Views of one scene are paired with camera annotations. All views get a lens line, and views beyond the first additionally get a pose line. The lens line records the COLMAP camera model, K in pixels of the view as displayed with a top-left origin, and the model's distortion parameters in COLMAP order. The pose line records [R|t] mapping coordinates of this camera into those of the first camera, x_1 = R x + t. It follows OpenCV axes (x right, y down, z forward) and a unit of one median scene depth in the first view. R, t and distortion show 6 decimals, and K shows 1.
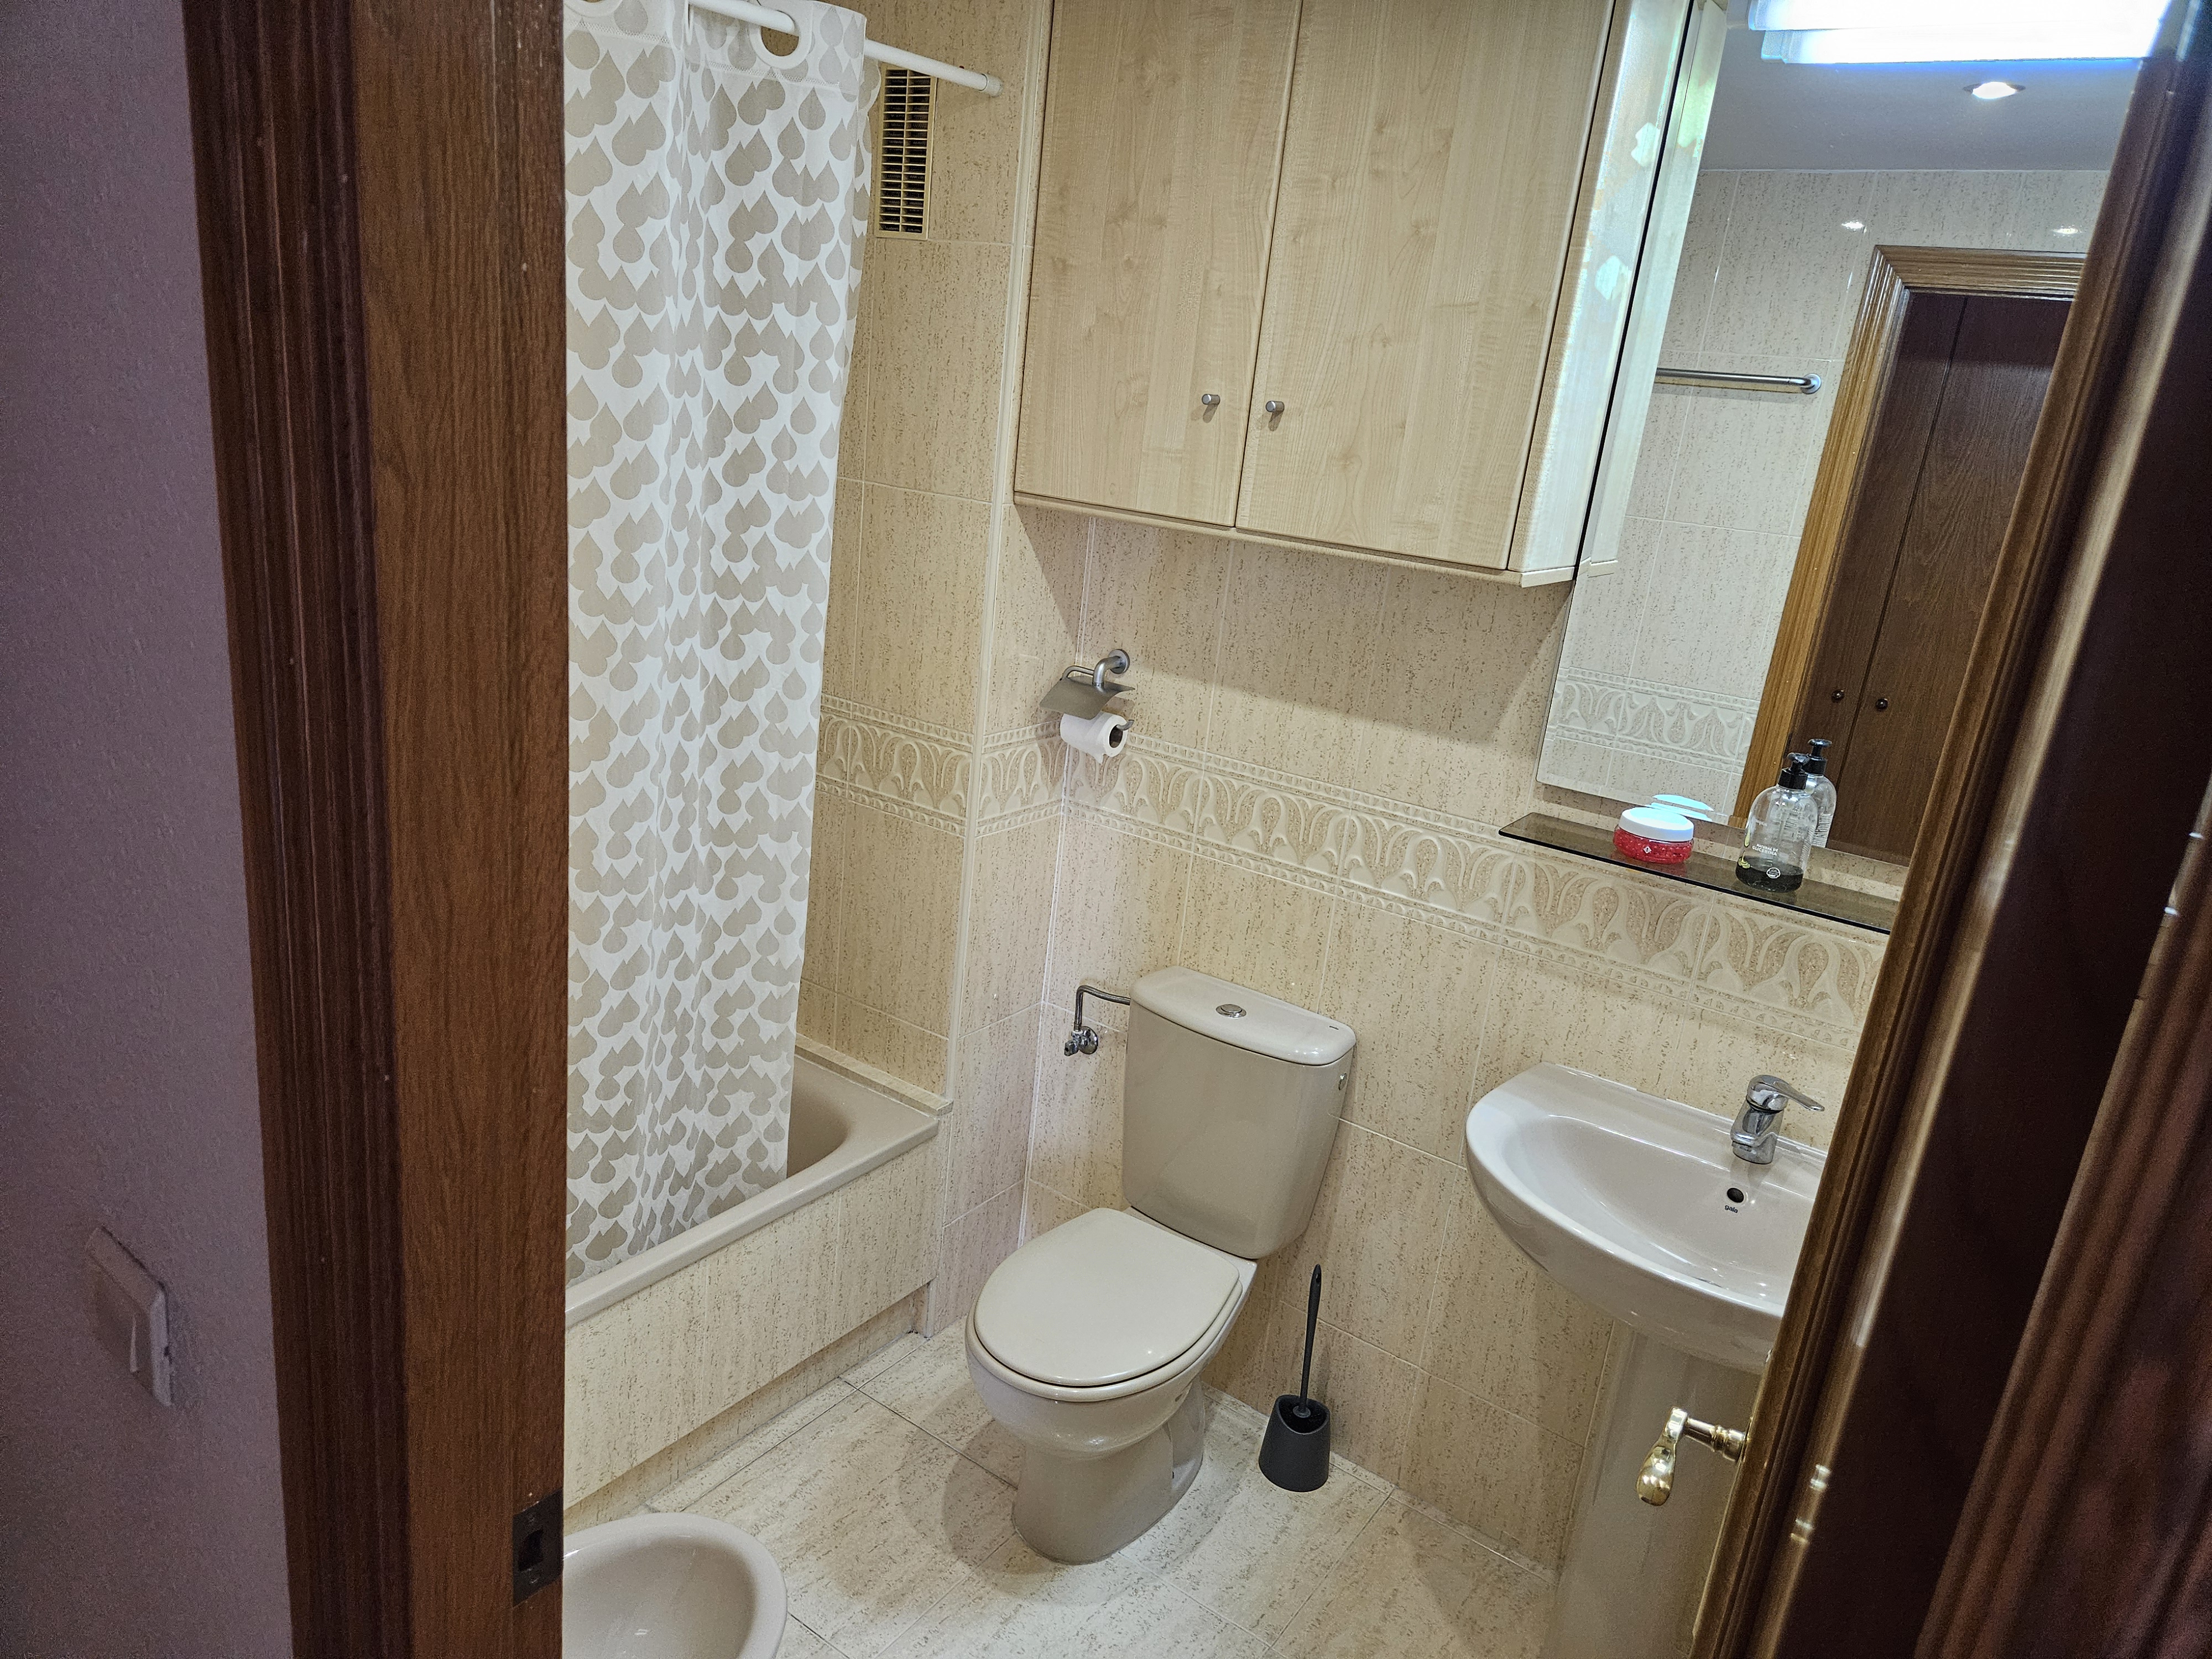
lens RADIAL K [[1483.0, 0, 1100.3], [0, 1483.0, 830.7], [0, 0, 1]] dist [0.049728, -0.008835]
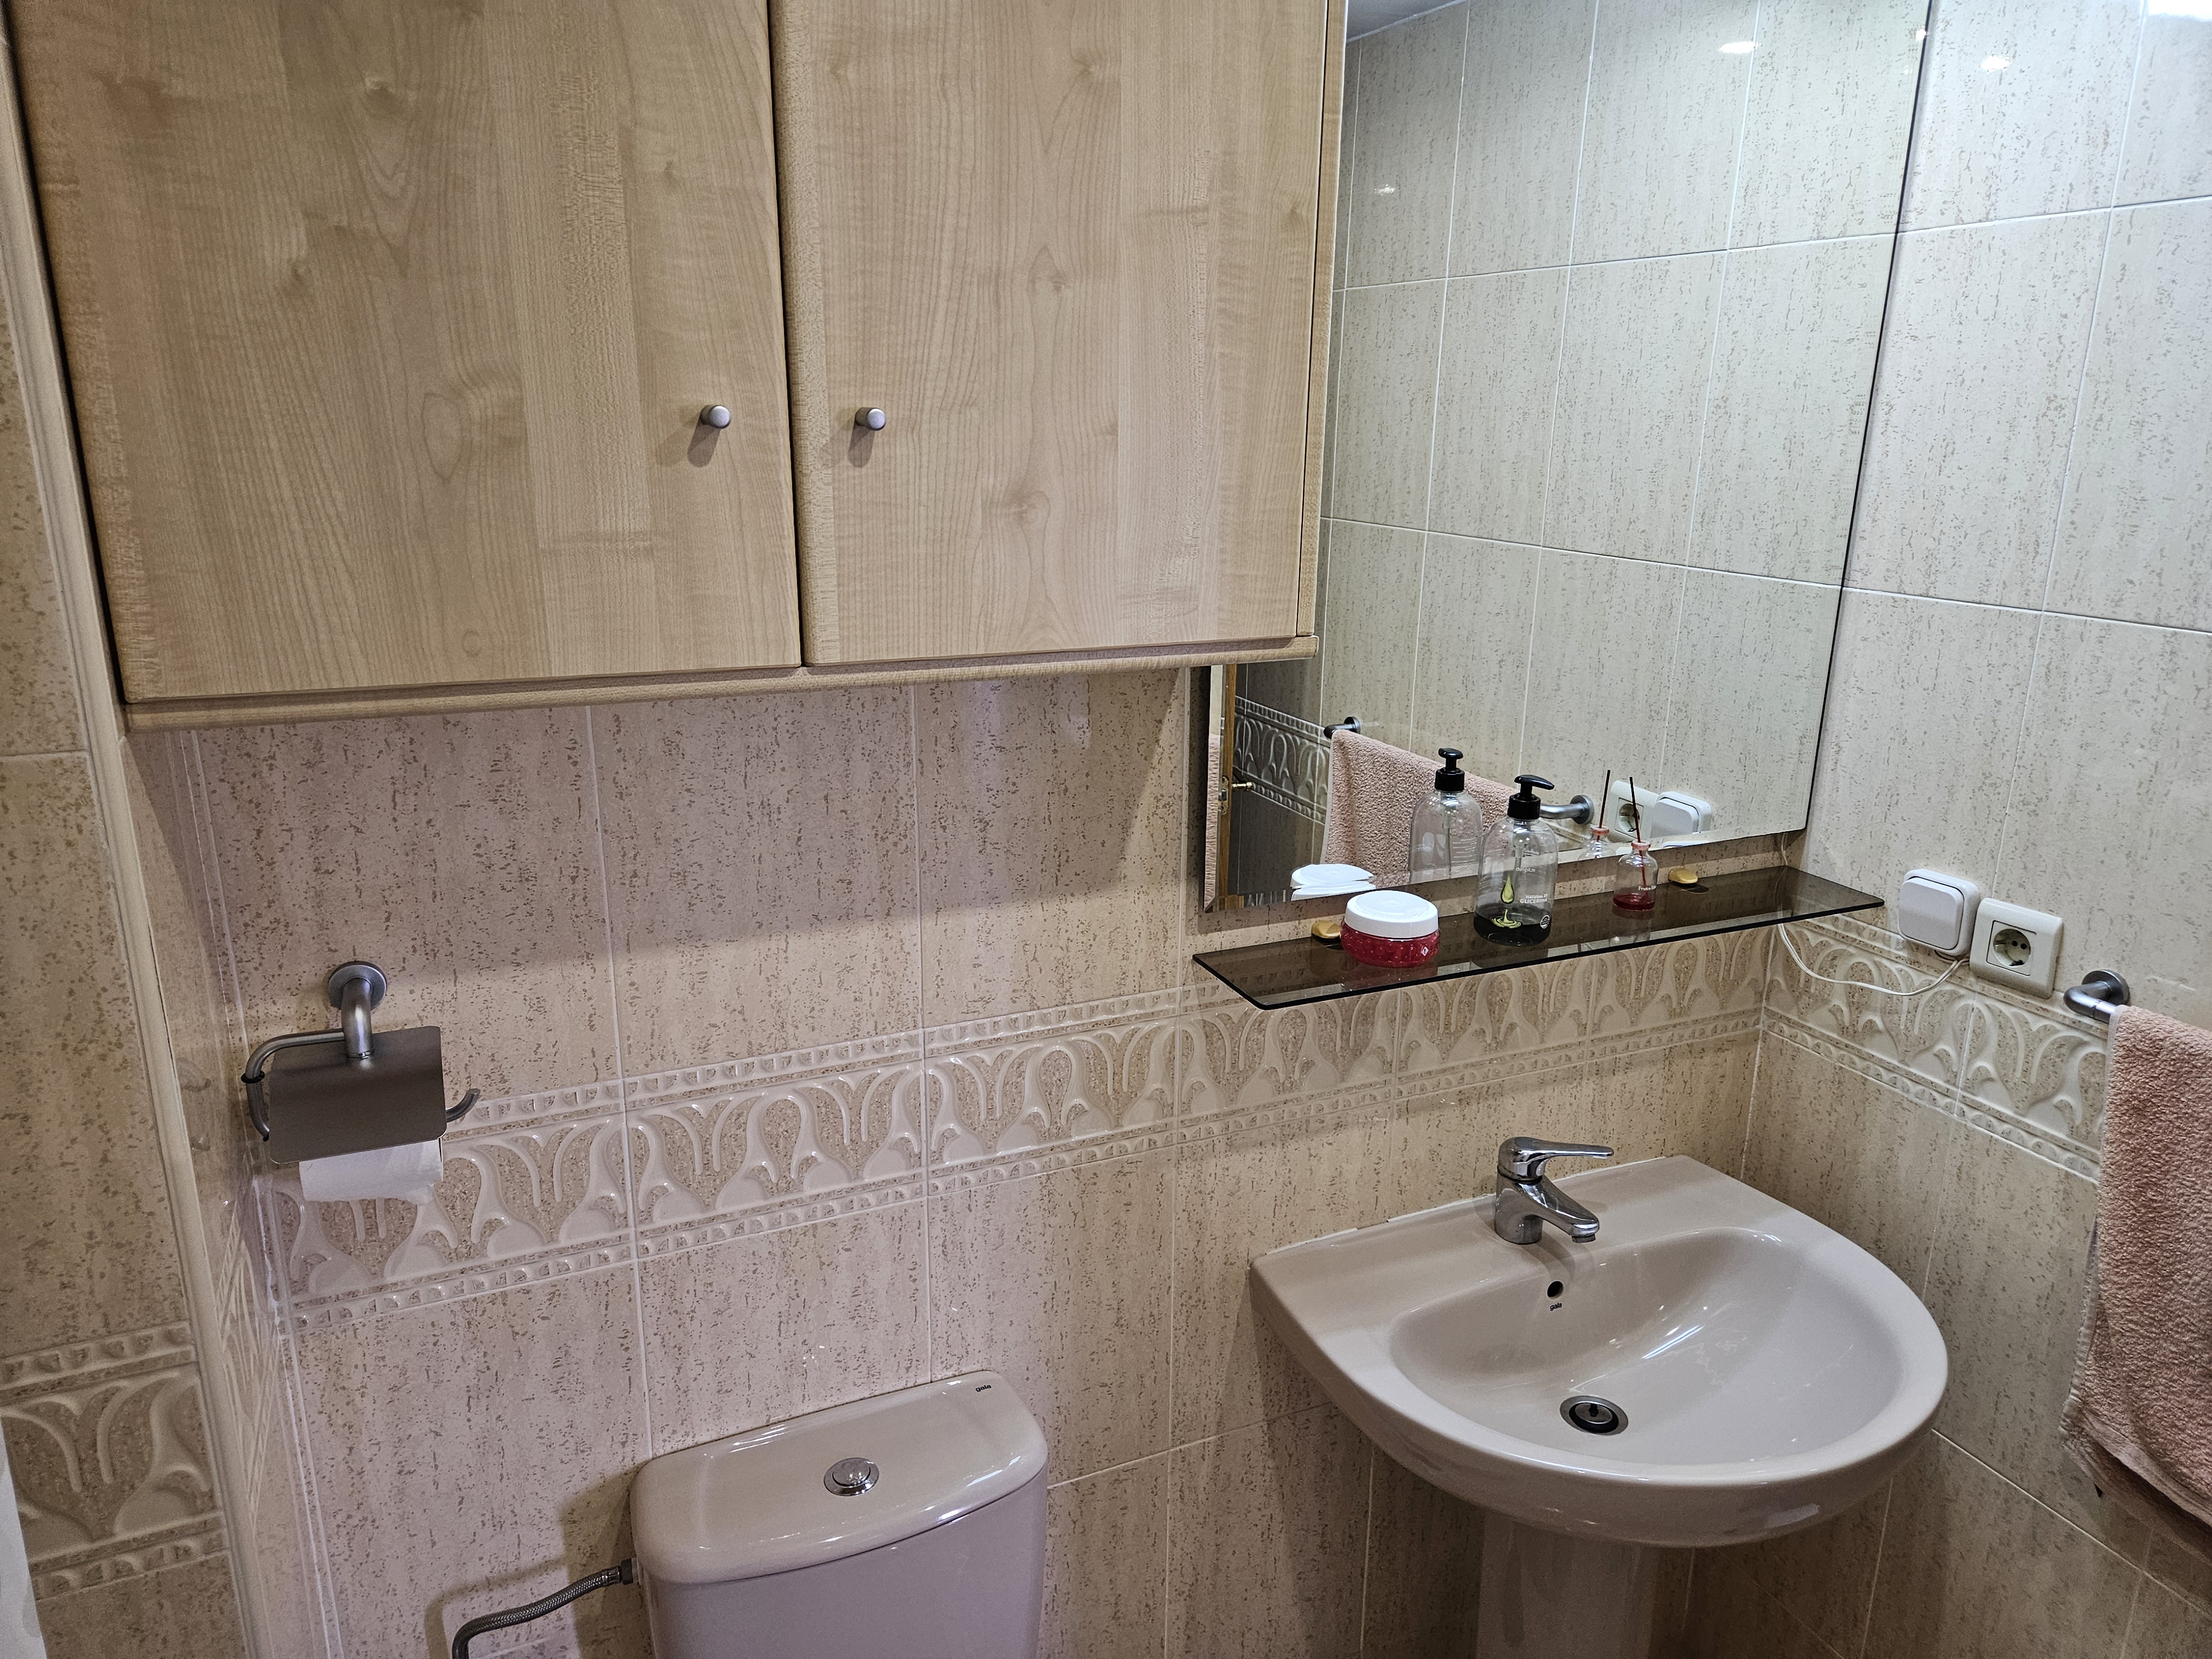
lens RADIAL K [[1483.0, 0, 1108.2], [0, 1483.0, 829.7], [0, 0, 1]] dist [0.049728, -0.008835]
pose [[0.514315, -0.325865, 0.793279, -0.270463], [0.290959, 0.936437, 0.196032, -0.221792], [-0.806736, 0.129989, 0.576437, 0.641677]]
